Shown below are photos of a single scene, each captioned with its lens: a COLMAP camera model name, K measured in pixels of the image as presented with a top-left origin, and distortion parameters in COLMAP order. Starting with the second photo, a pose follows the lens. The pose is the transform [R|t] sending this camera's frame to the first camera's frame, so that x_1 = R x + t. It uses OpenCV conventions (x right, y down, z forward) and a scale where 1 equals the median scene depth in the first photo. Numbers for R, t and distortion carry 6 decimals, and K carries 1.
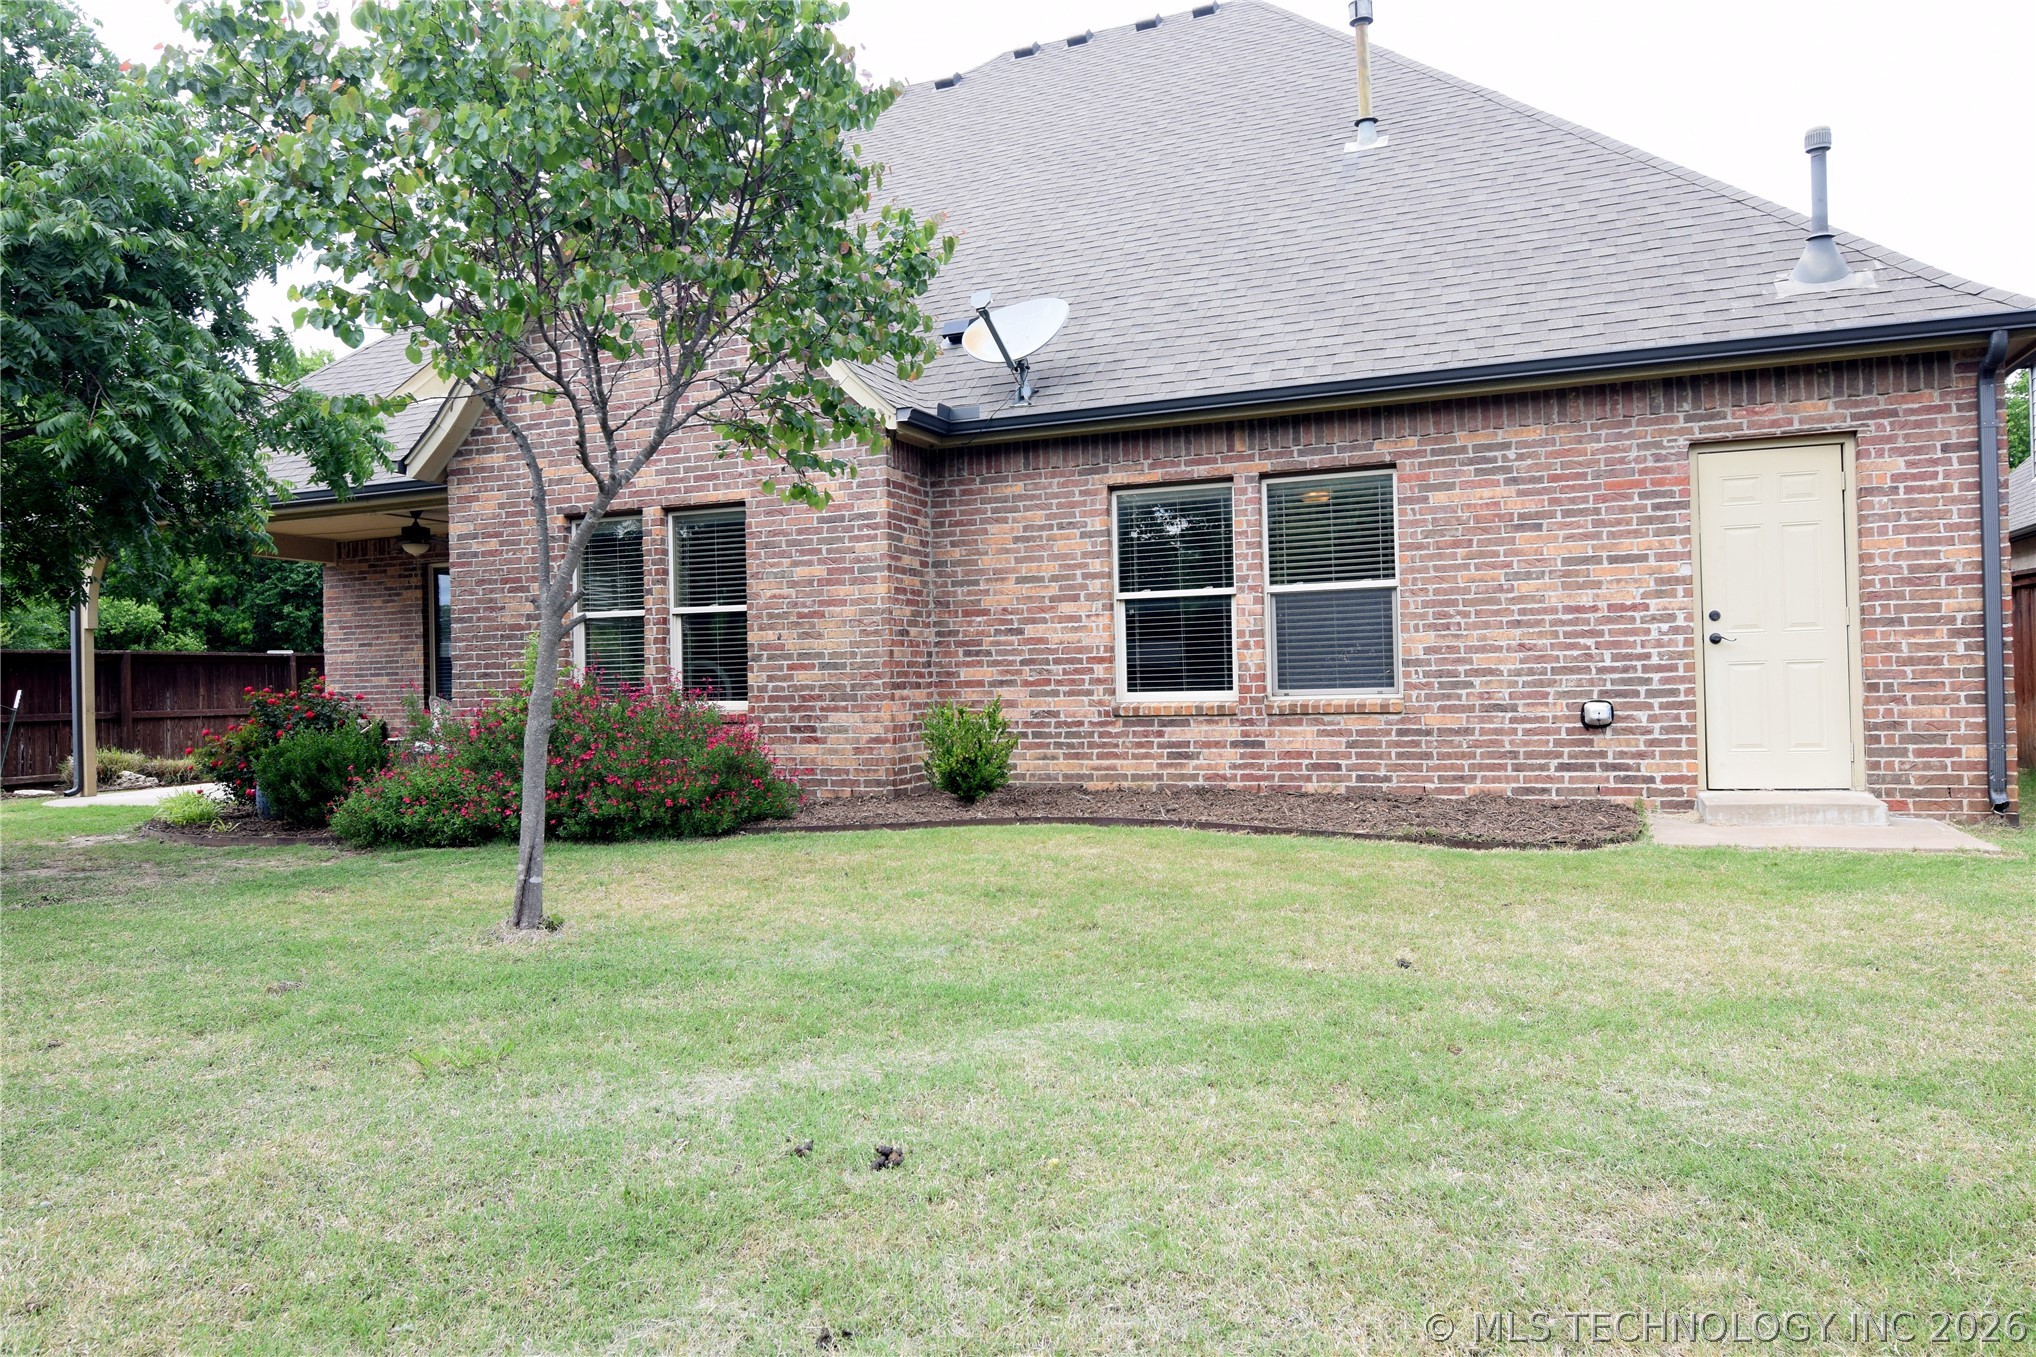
lens RADIAL K [[1313.2, 0, 1019.4], [0, 1313.2, 676.7], [0, 0, 1]] dist [0.000714, -0.003875]
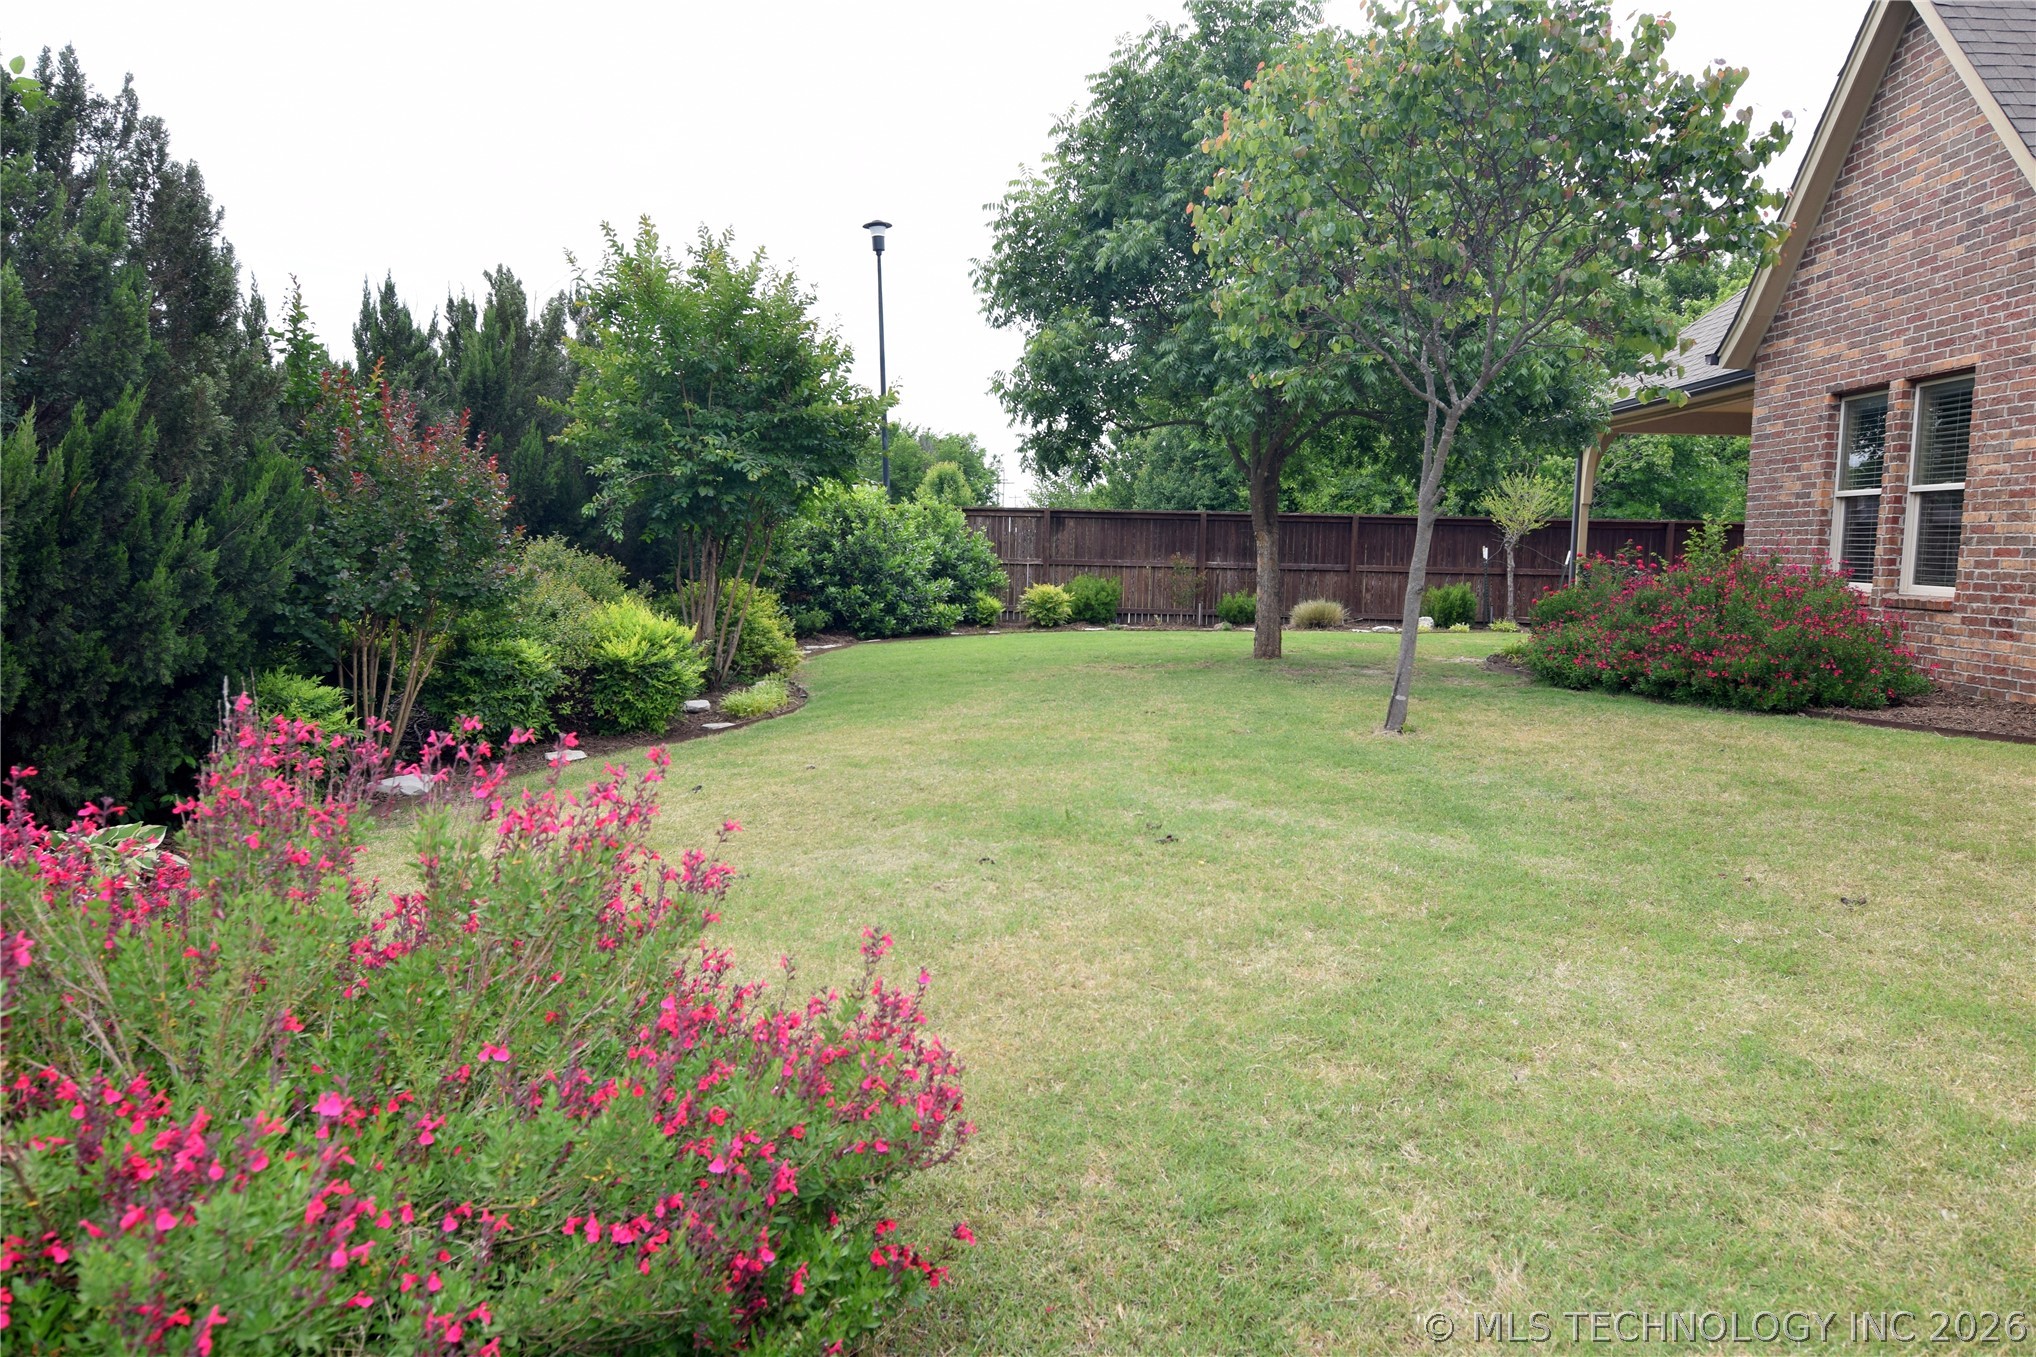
lens RADIAL K [[1313.2, 0, 1016.1], [0, 1313.2, 673.0], [0, 0, 1]] dist [0.000714, -0.003875]
pose [[0.341915, 0.119026, -0.932163, 0.433245], [-0.023226, 0.992714, 0.118238, -0.015812], [0.939444, -0.018776, 0.342188, 0.067549]]
